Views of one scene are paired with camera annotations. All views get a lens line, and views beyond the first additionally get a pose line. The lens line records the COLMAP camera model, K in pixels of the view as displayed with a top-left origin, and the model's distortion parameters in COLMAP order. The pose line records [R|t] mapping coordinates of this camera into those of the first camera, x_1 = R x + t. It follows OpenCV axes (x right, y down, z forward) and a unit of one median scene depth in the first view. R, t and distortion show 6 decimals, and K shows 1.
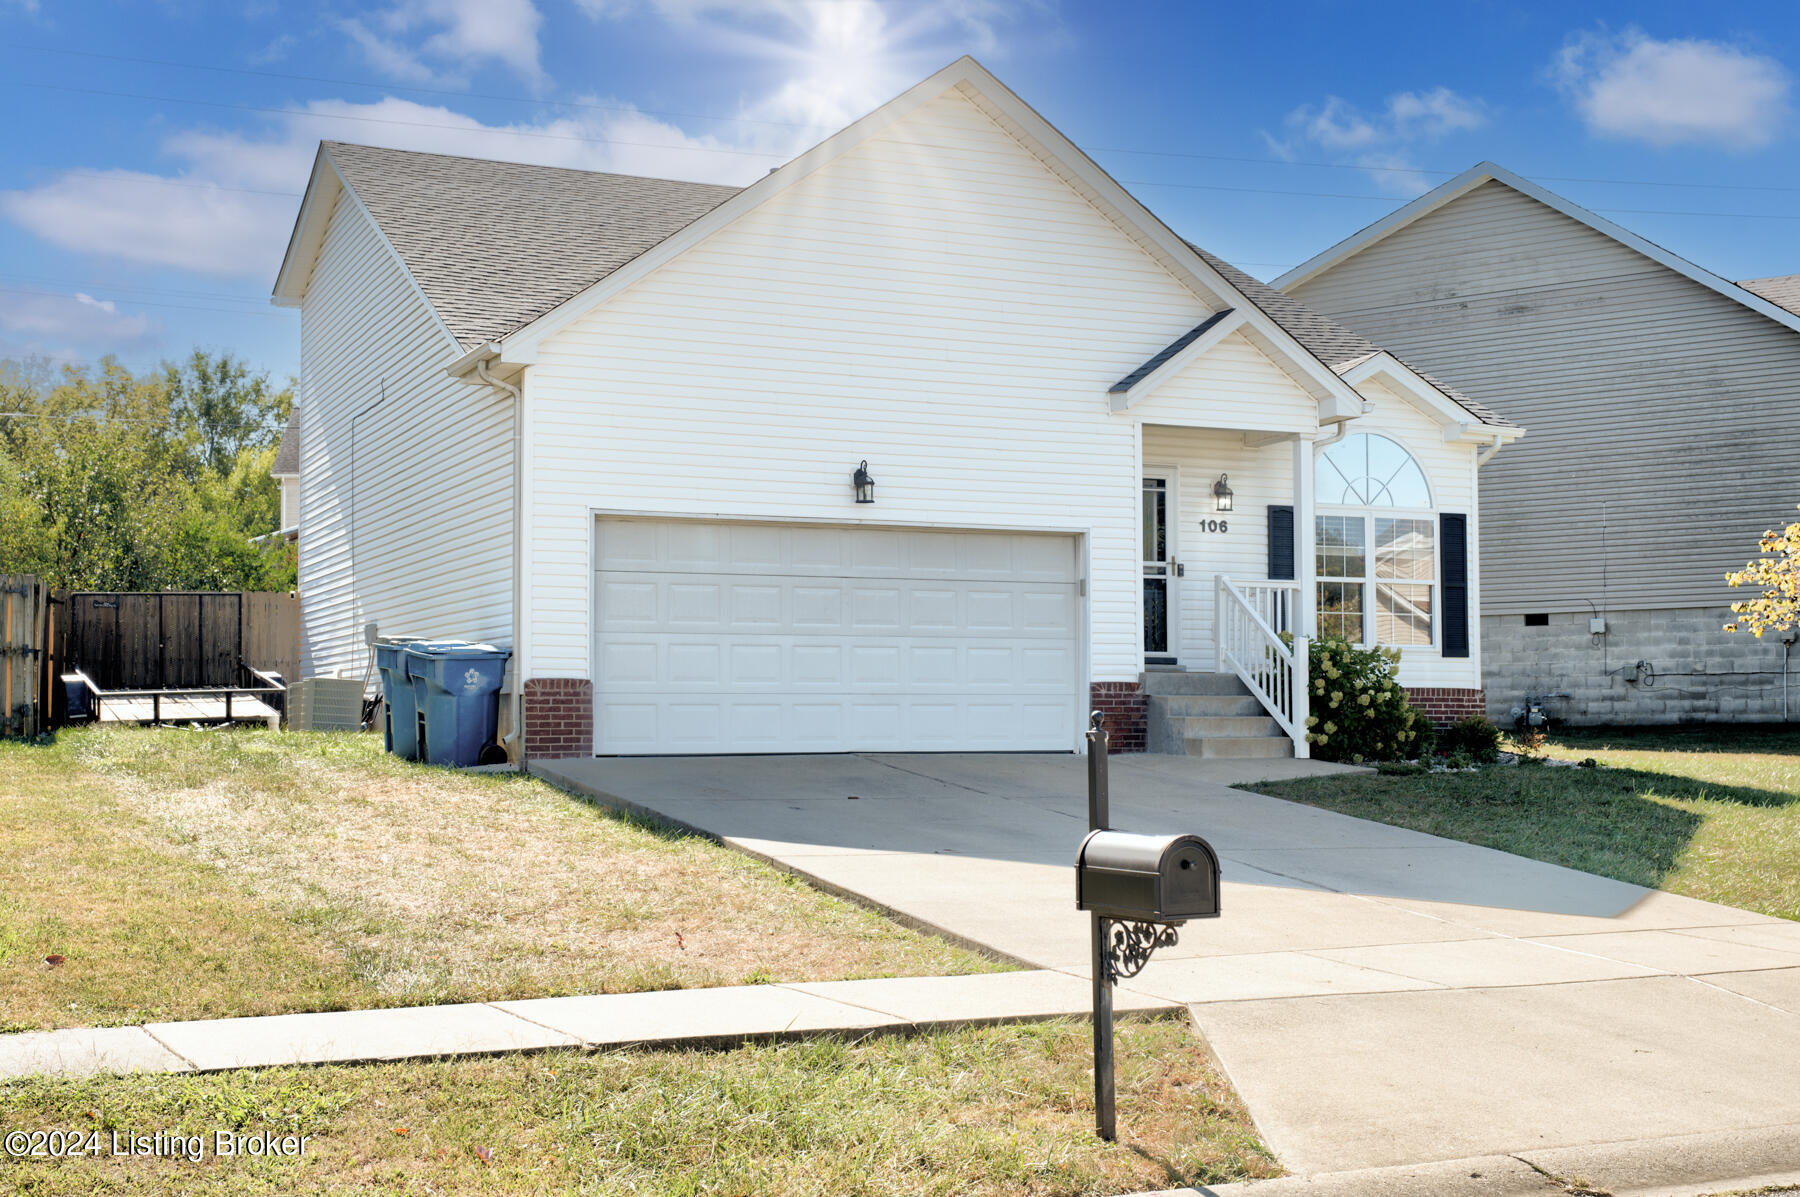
lens RADIAL K [[2300.7, 0, 900.0], [0, 2300.7, 598.5], [0, 0, 1]] dist [0.000547, -0.000532]
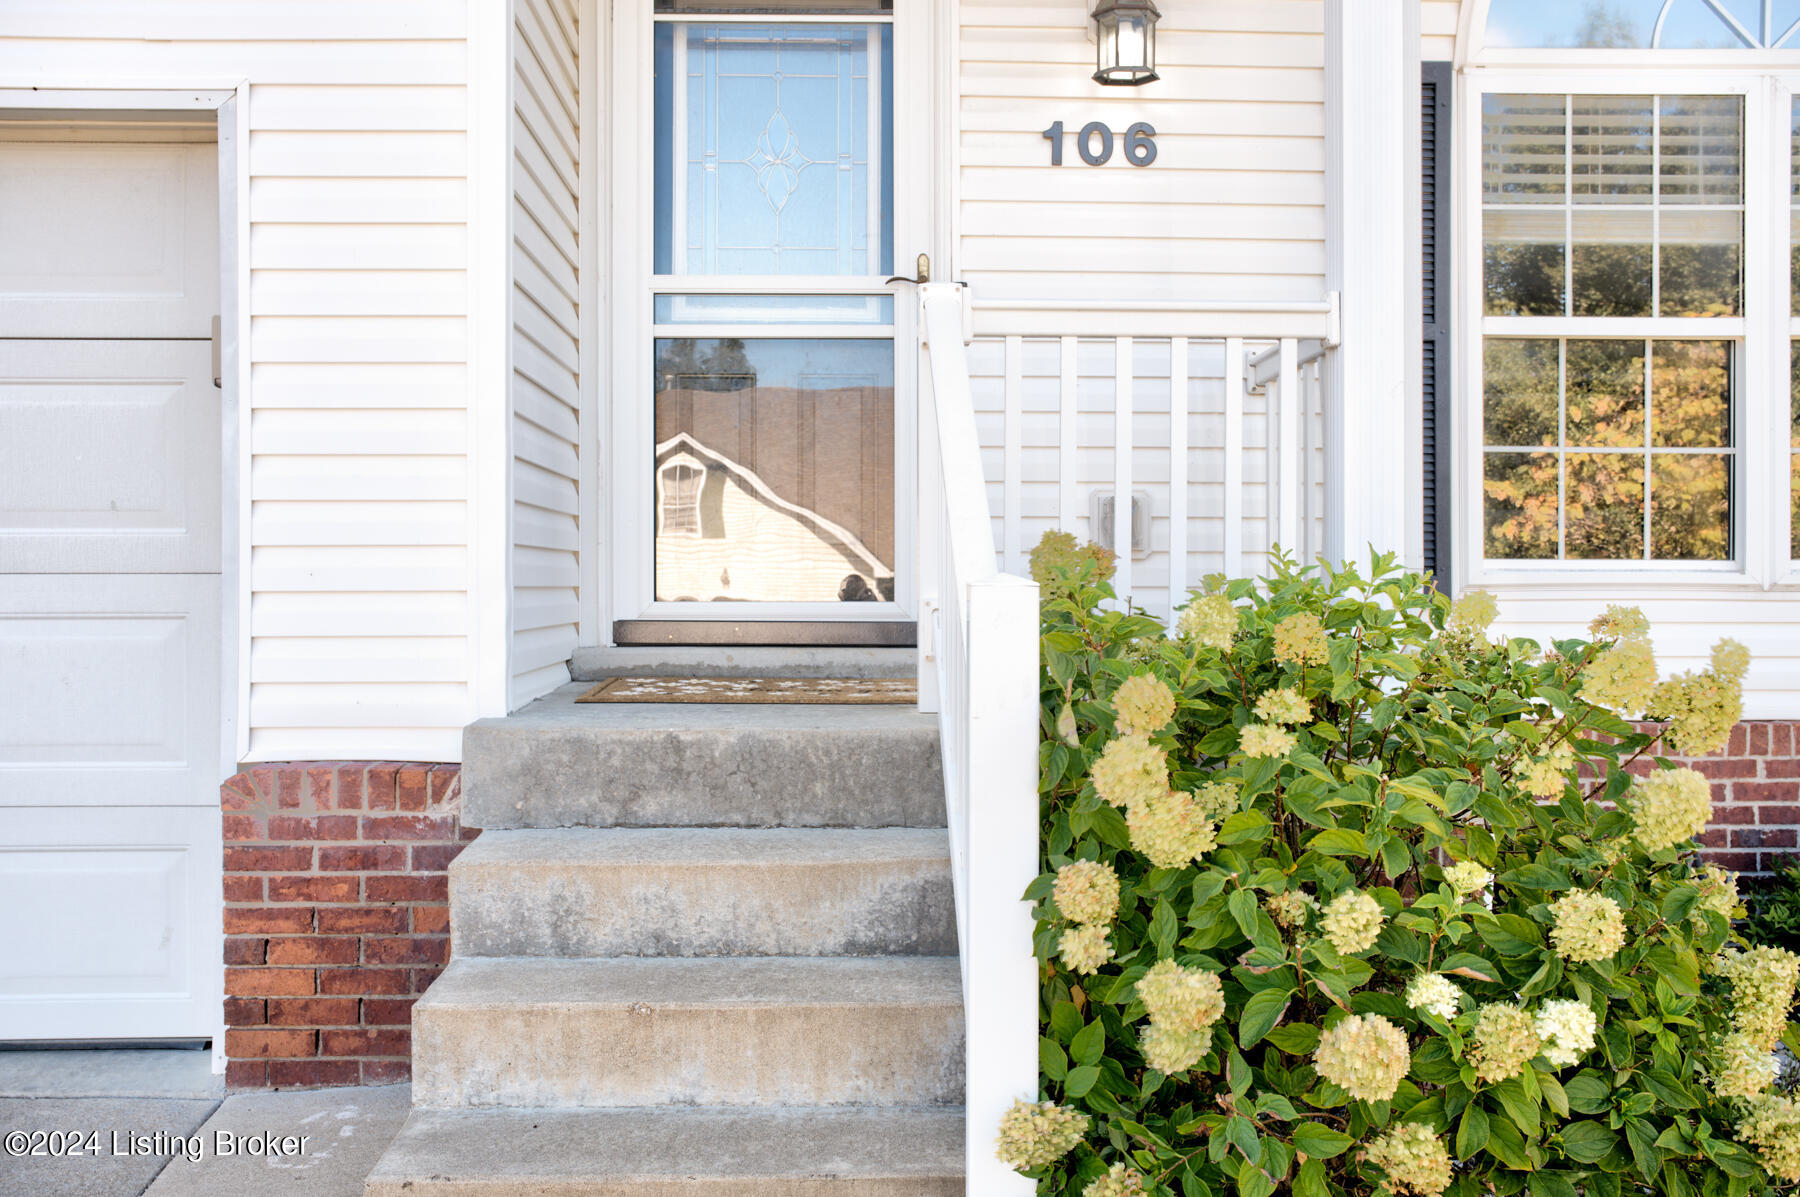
lens RADIAL K [[1681.3, 0, 853.3], [0, 1681.3, 591.5], [0, 0, 1]] dist [-0.003655, 0.001035]
pose [[0.921312, 0.003554, -0.388809, 0.208361], [0.020895, 0.998061, 0.058636, 0.010930], [0.388263, -0.062147, 0.919451, 0.885687]]
